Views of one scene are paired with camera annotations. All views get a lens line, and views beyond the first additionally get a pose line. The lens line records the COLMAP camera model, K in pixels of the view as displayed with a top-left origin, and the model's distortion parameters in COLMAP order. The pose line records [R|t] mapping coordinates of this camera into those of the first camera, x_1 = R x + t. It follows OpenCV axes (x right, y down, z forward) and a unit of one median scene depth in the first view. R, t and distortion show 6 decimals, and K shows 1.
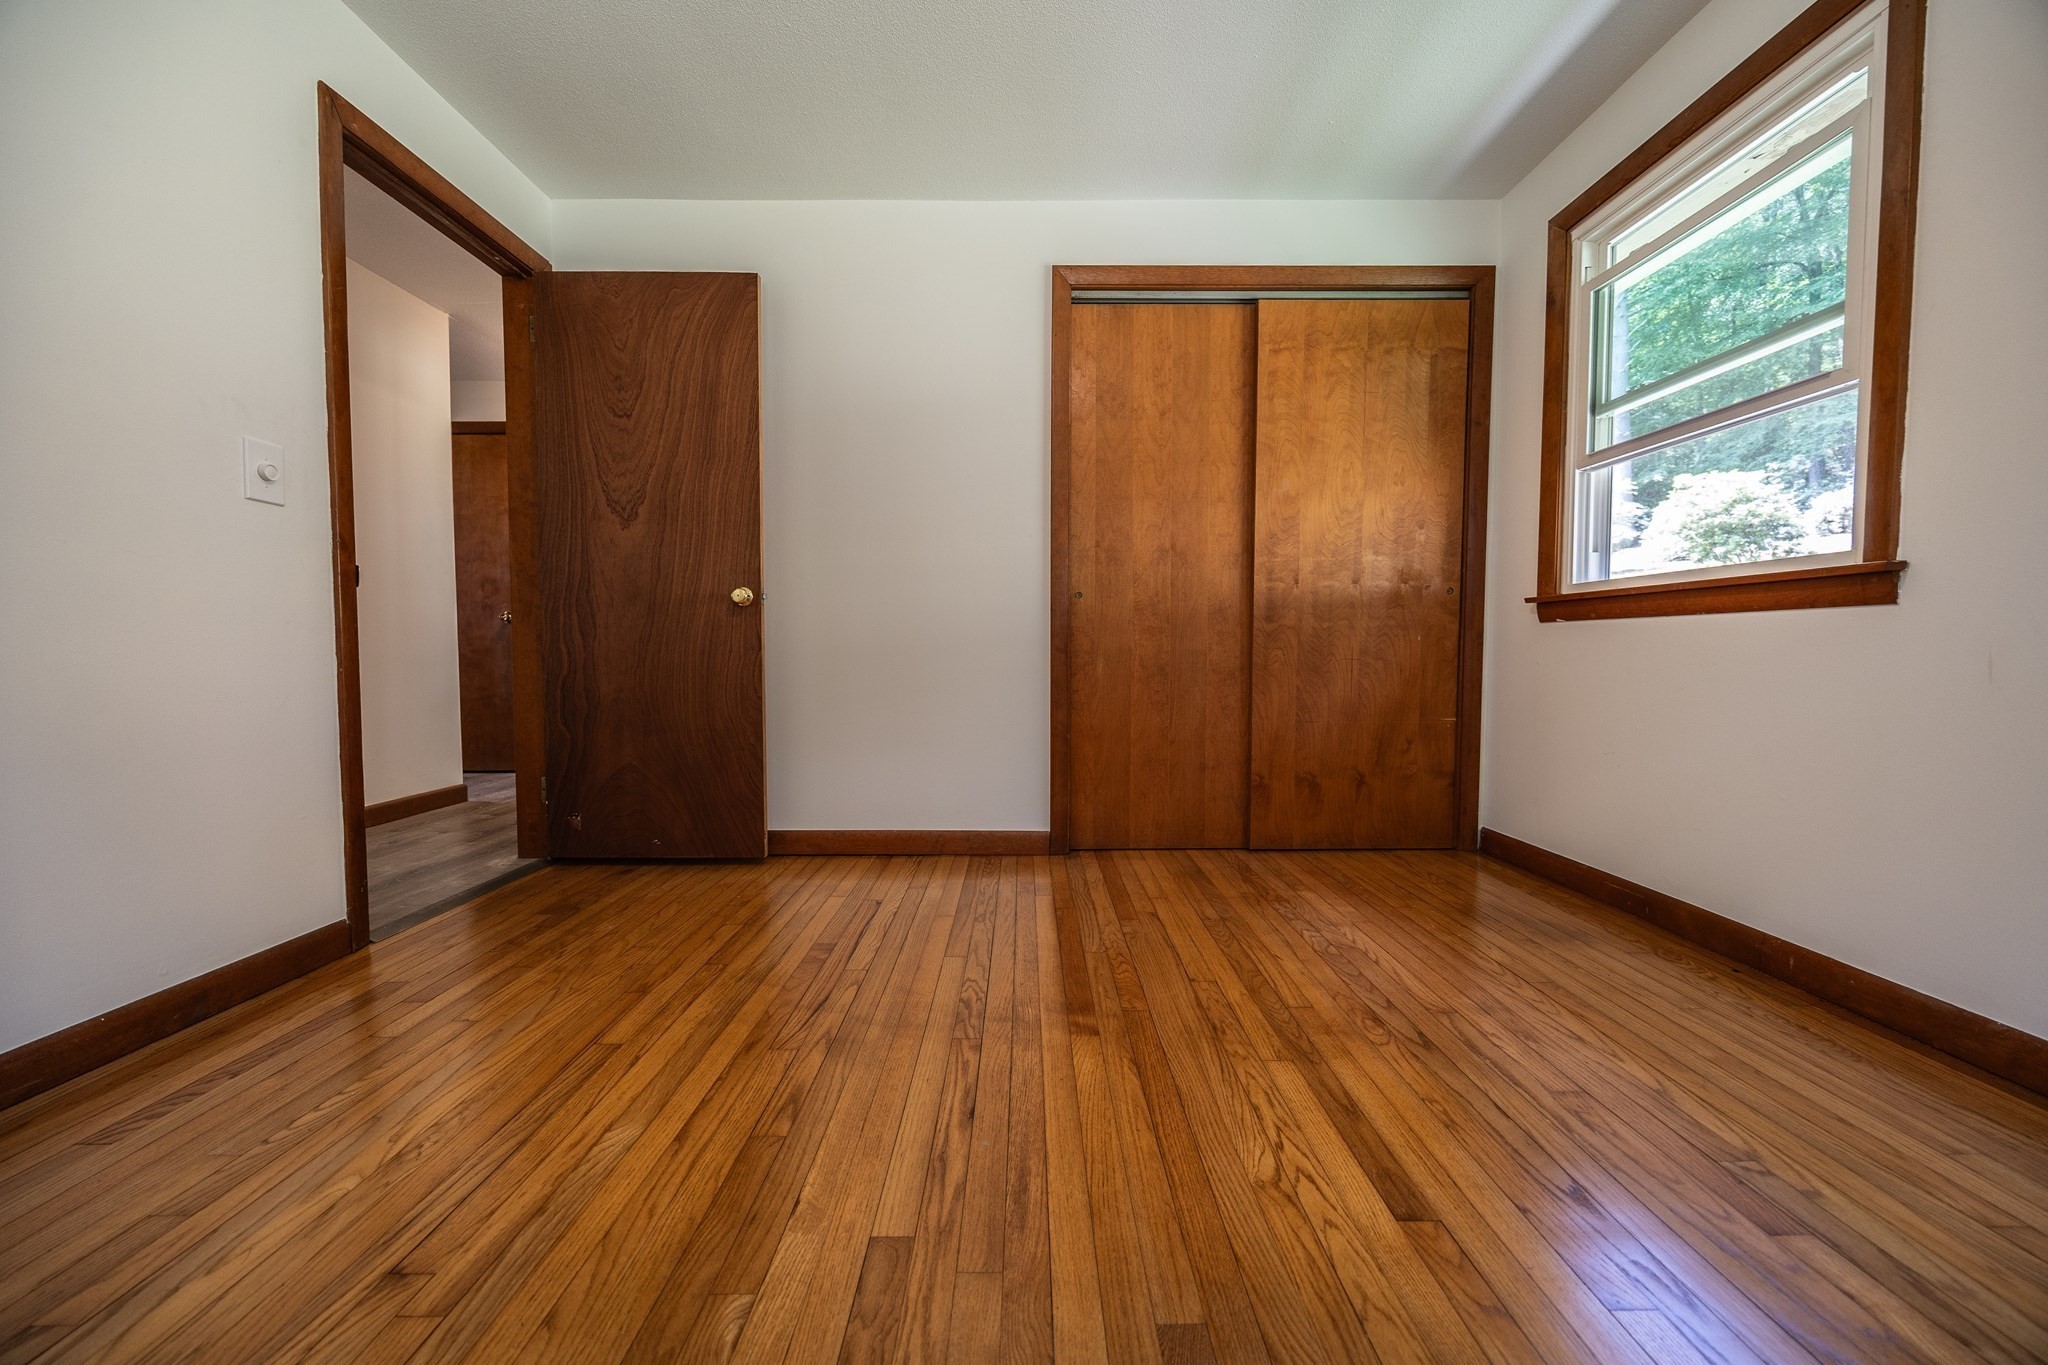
lens RADIAL K [[789.5, 0, 1026.4], [0, 789.5, 685.3], [0, 0, 1]] dist [-0.002699, -0.000018]
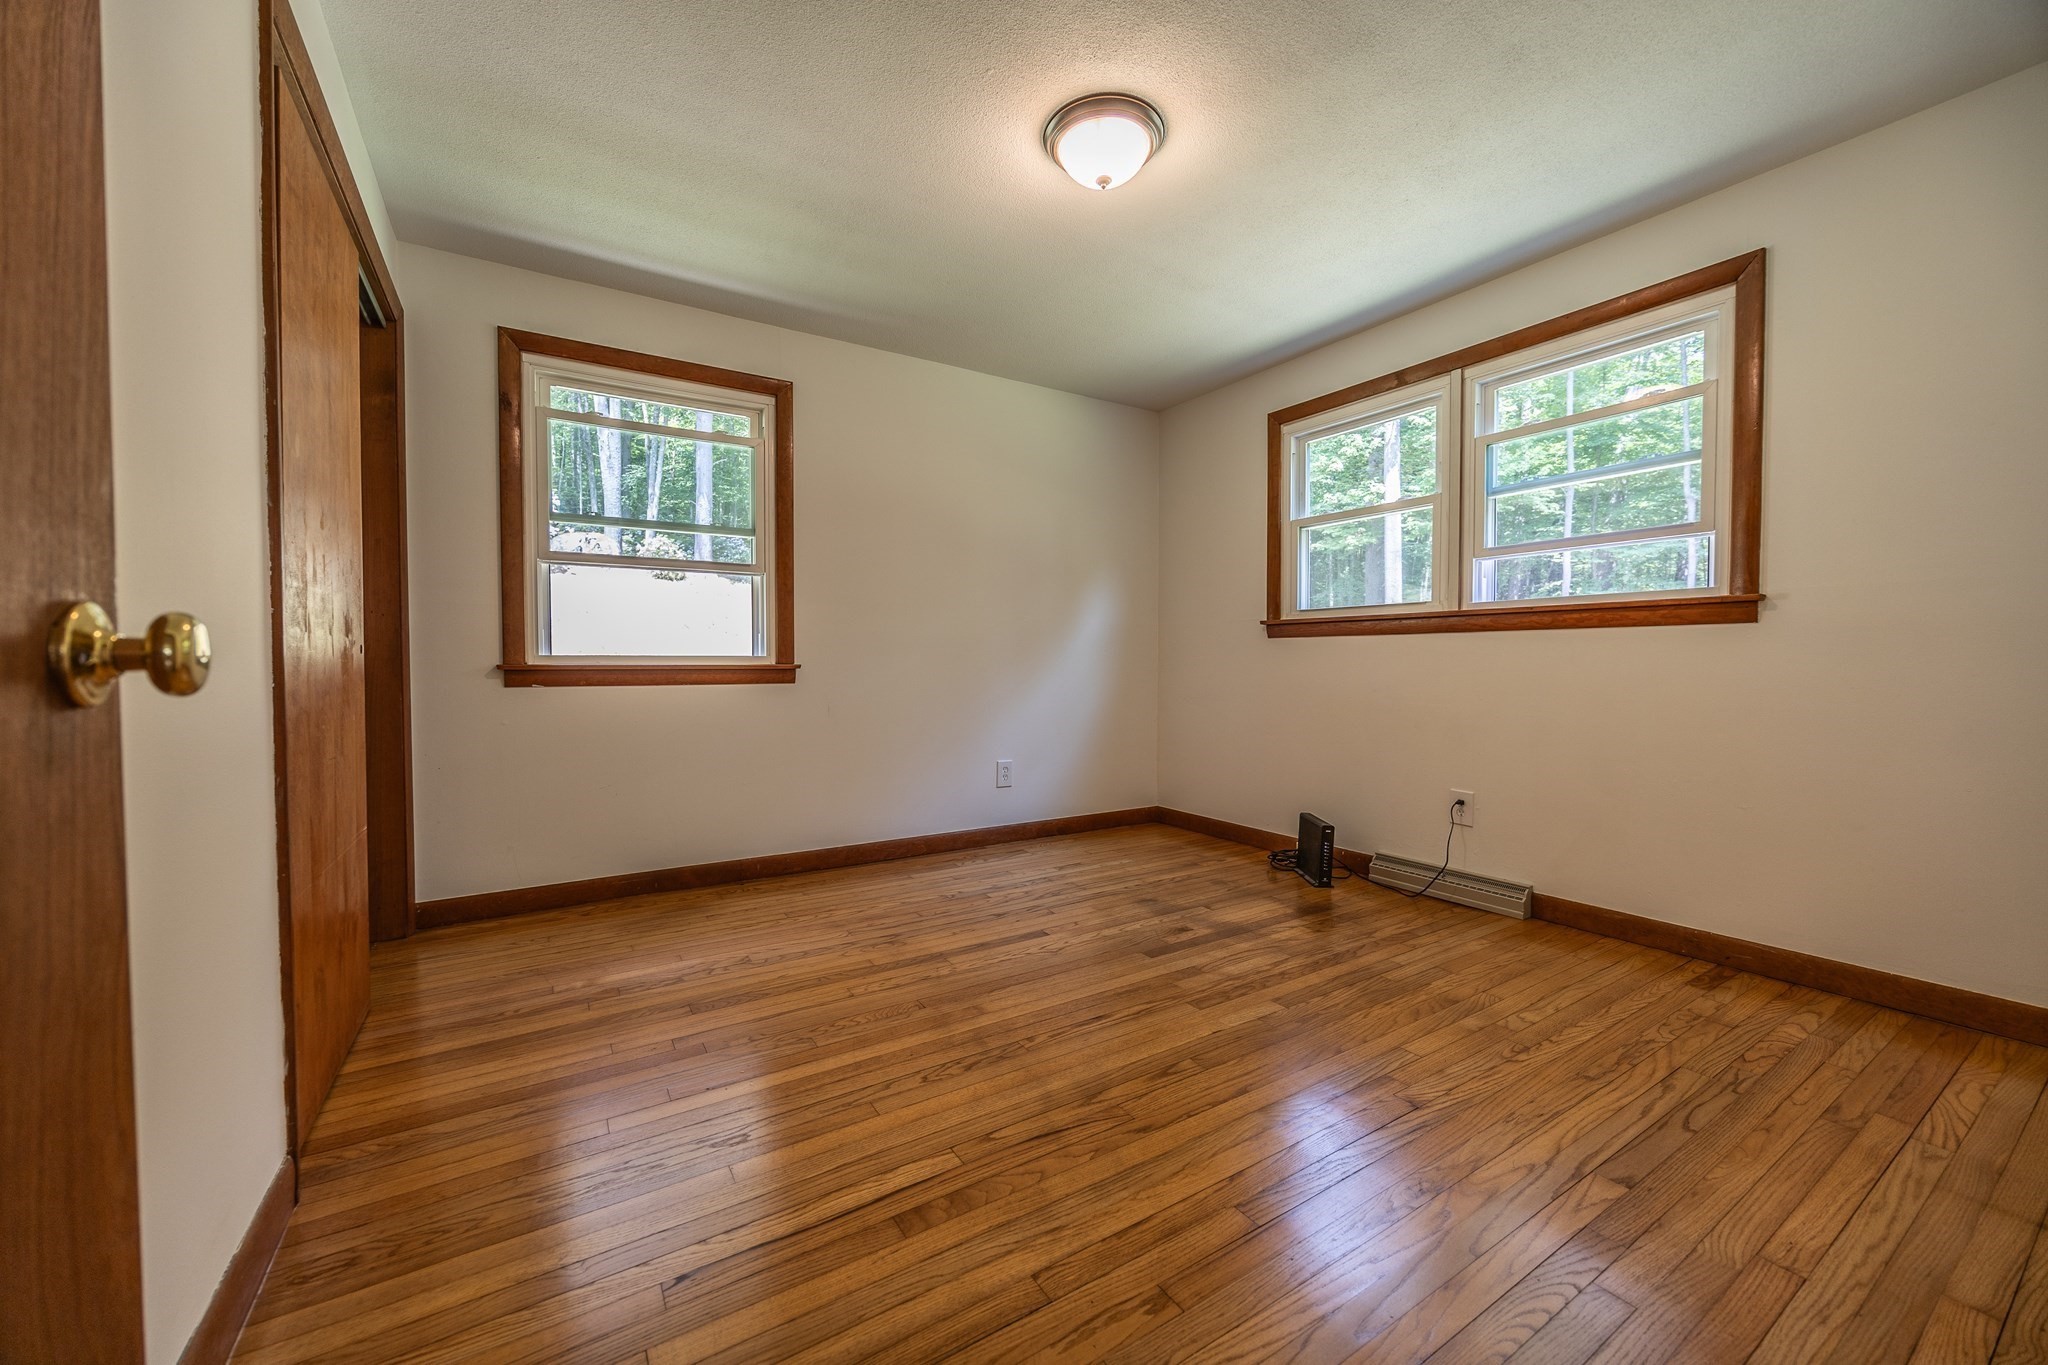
lens RADIAL K [[789.5, 0, 1026.4], [0, 789.5, 685.3], [0, 0, 1]] dist [-0.002699, -0.000018]
pose [[-0.545920, -0.024704, 0.837473, -1.010682], [0.035735, 0.997969, 0.052733, -0.173949], [-0.837075, 0.058715, -0.543928, 1.489779]]
